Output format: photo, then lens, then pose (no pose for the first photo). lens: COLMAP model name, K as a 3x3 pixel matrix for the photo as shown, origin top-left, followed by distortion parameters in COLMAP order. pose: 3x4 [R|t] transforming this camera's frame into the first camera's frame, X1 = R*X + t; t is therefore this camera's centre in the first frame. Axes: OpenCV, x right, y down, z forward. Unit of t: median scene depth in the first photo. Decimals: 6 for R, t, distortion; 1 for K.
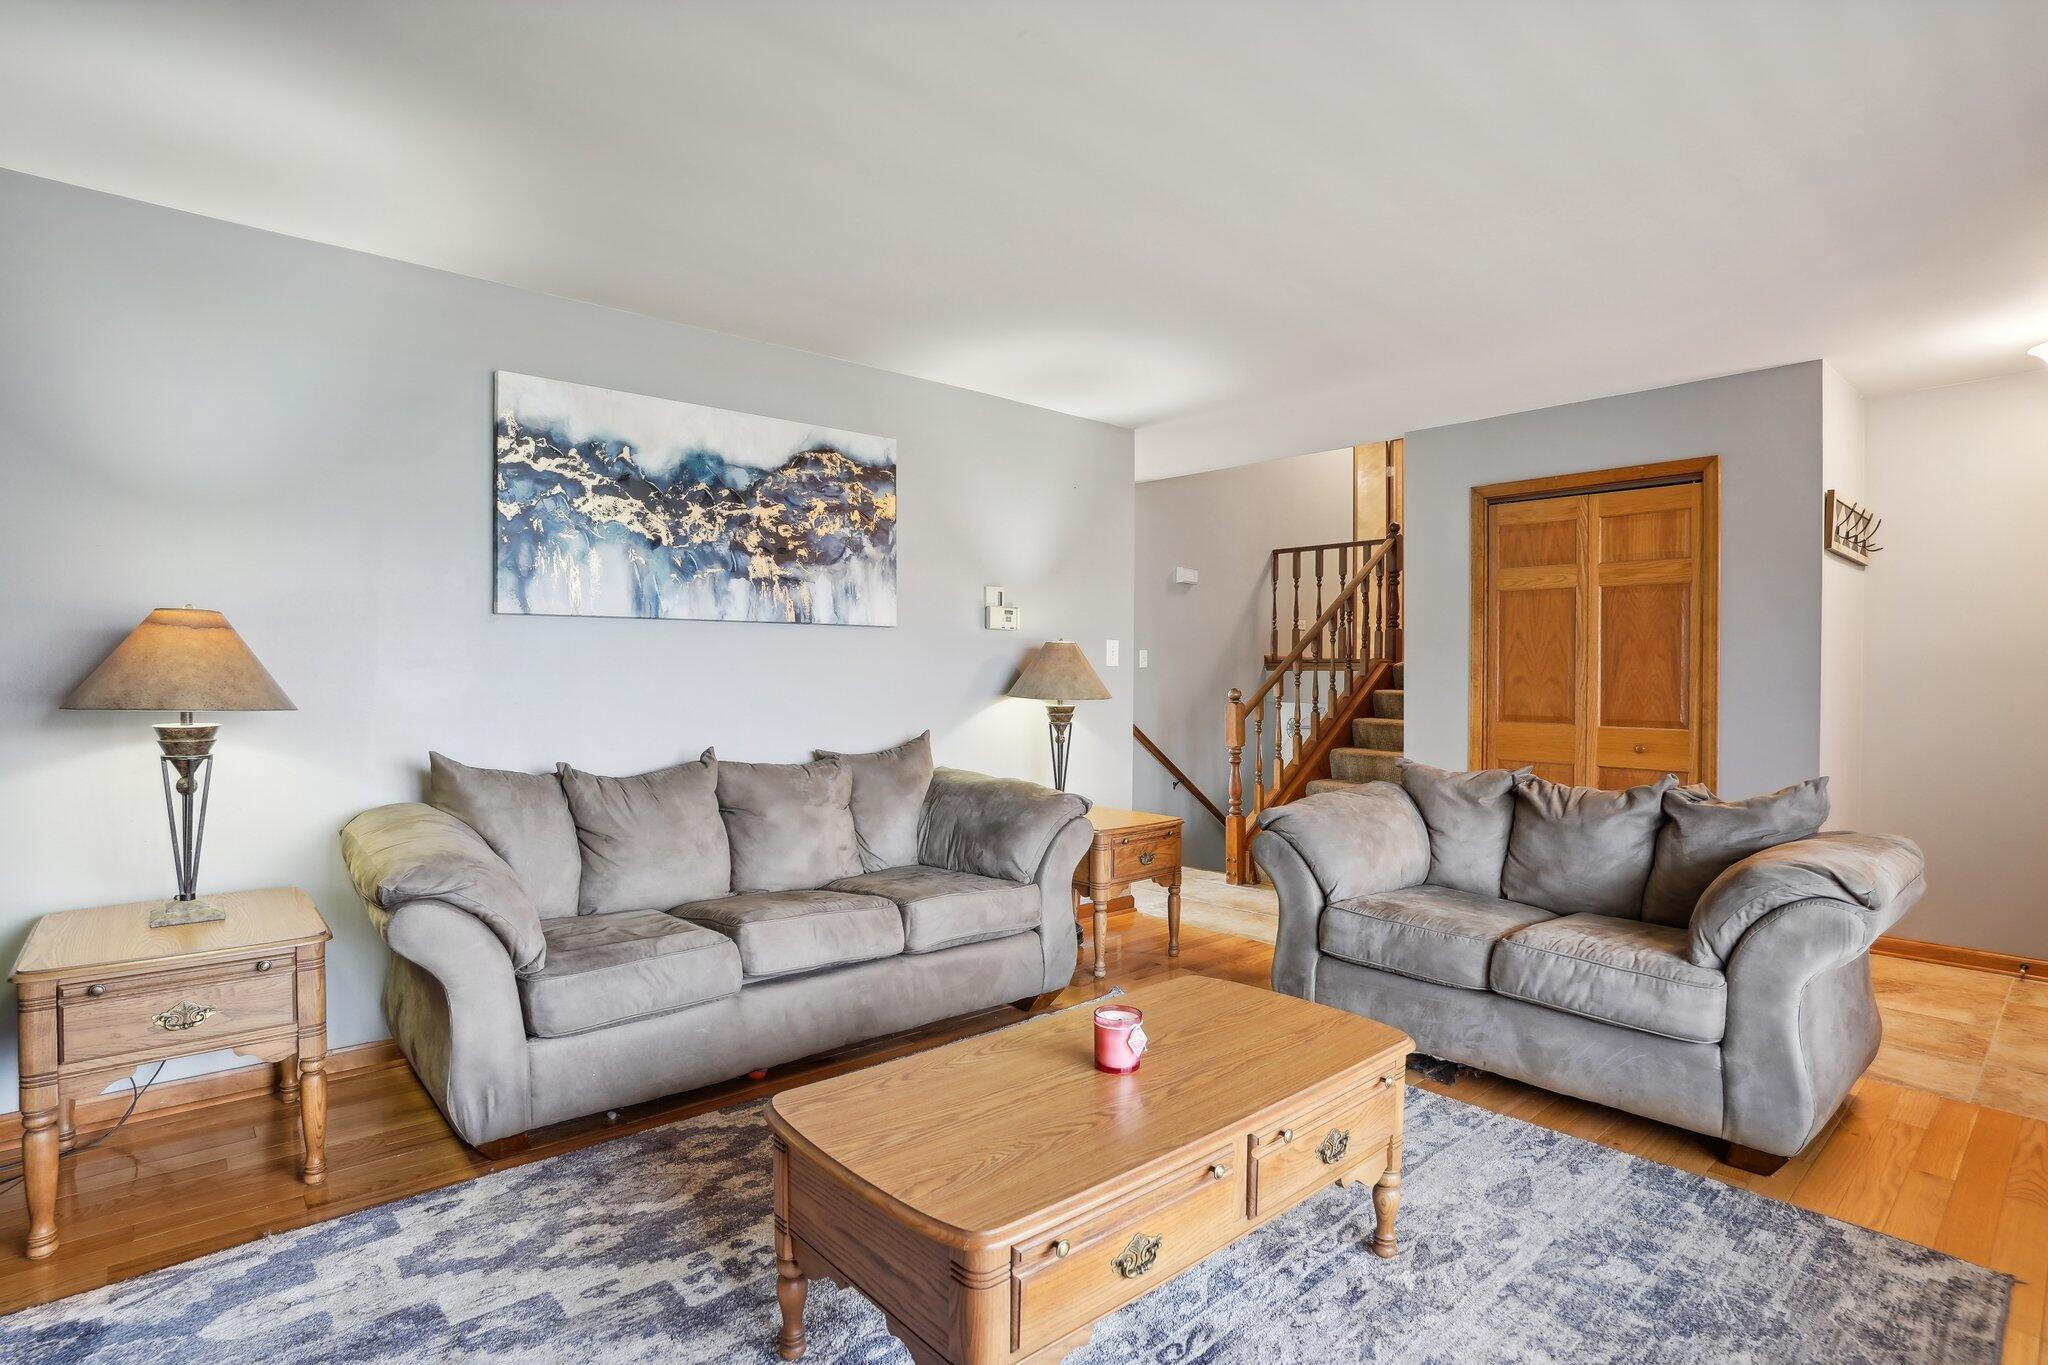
lens RADIAL K [[1031.4, 0, 1008.4], [0, 1031.4, 671.8], [0, 0, 1]] dist [-0.067339, 0.029702]
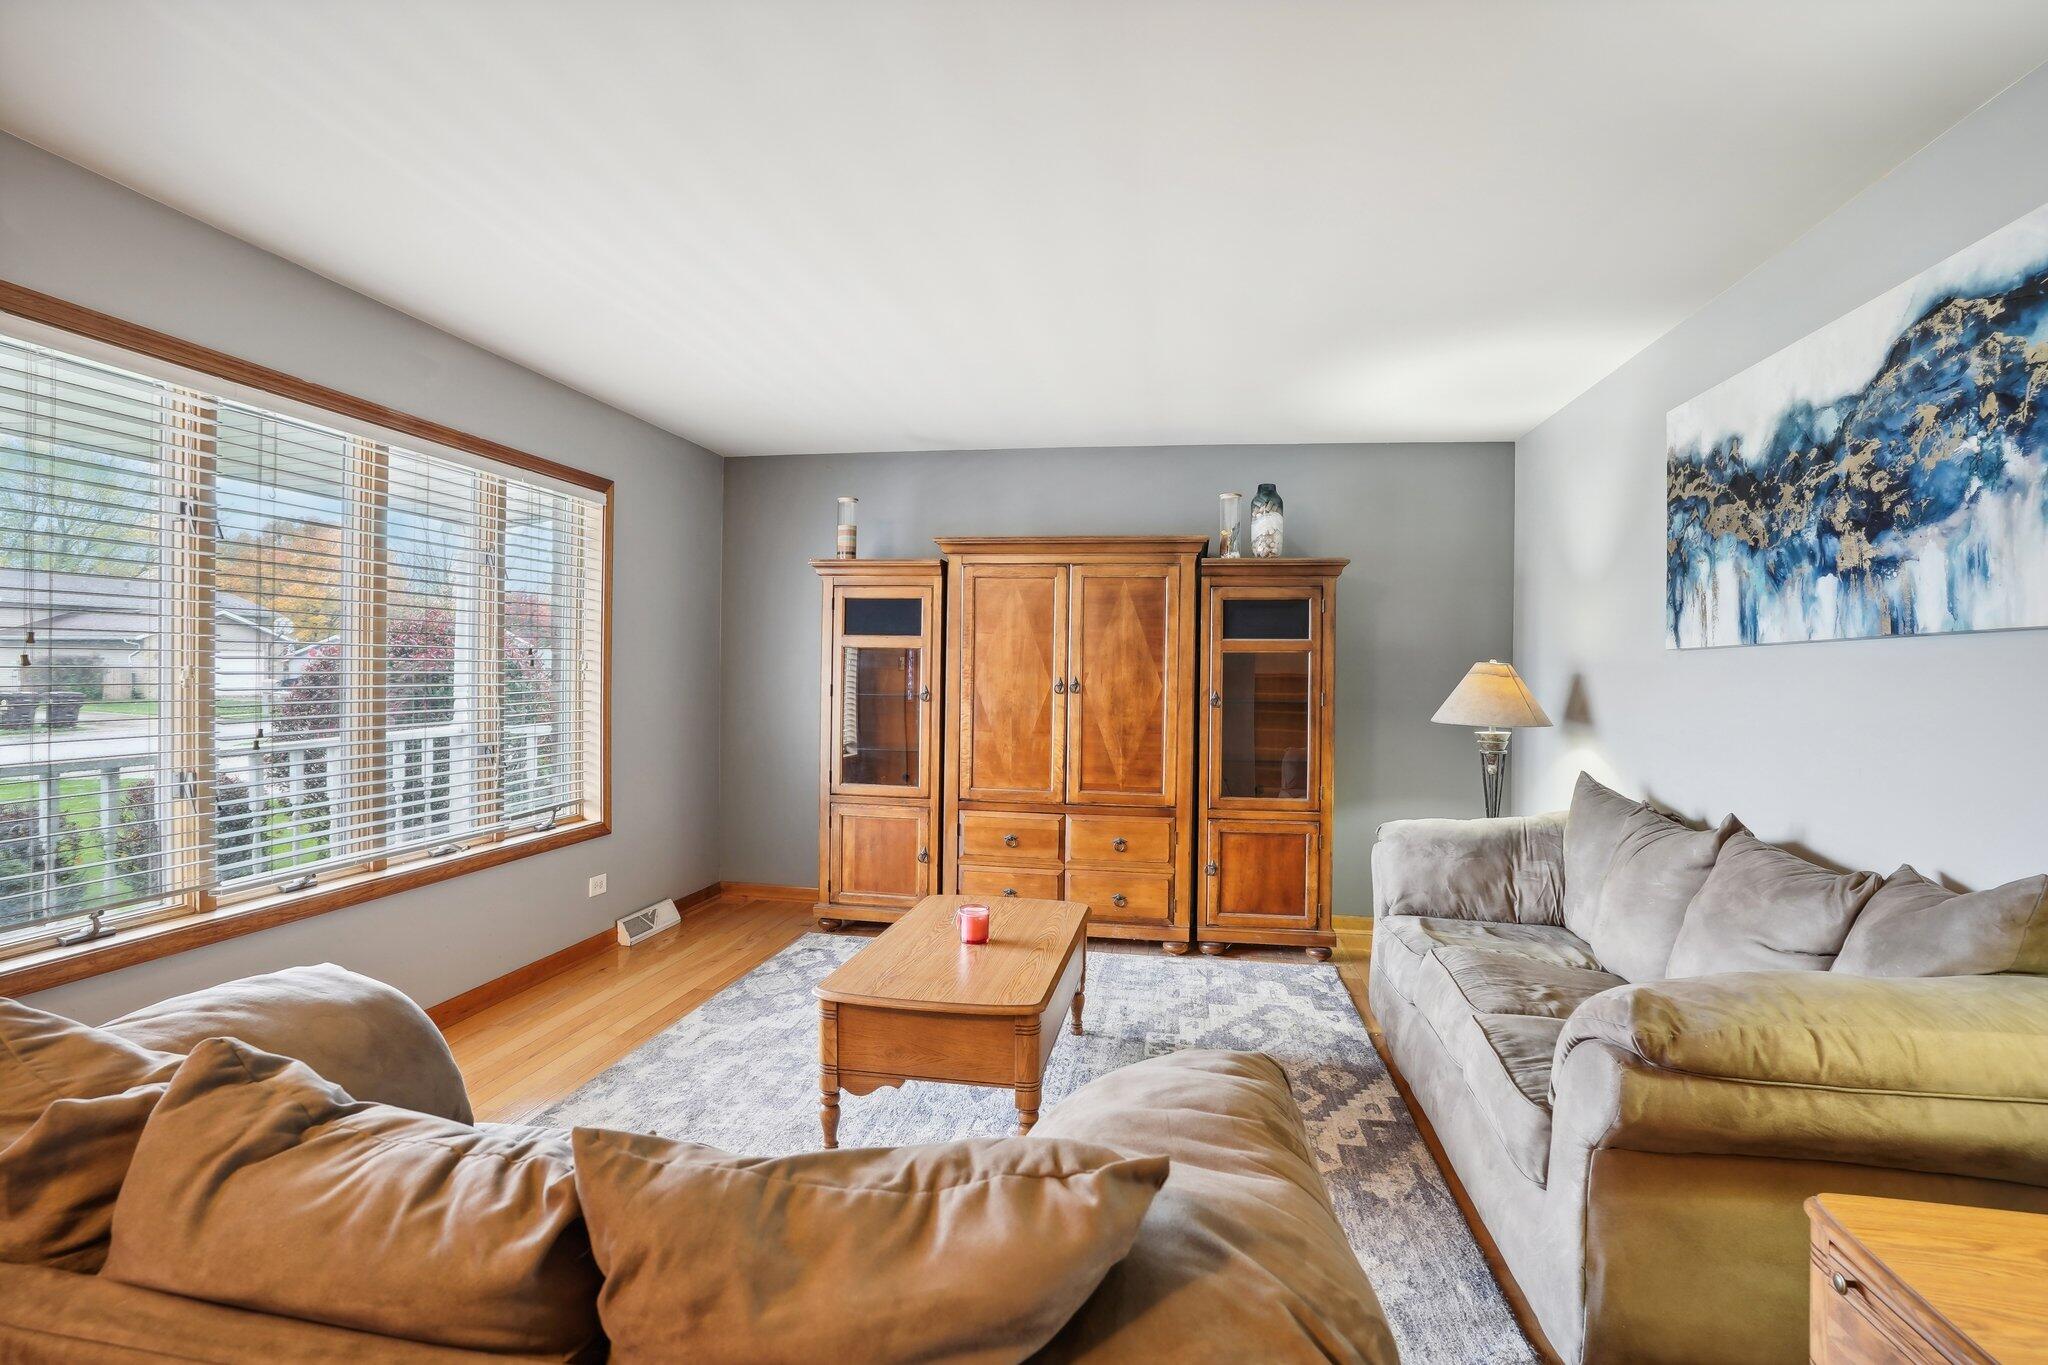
lens RADIAL K [[1031.4, 0, 1010.4], [0, 1031.4, 676.4], [0, 0, 1]] dist [-0.067339, 0.029702]
pose [[-0.781346, -0.015829, -0.623898, 0.525146], [-0.020373, 0.999792, 0.000149, -0.014245], [0.623766, 0.012827, -0.781506, 1.121246]]
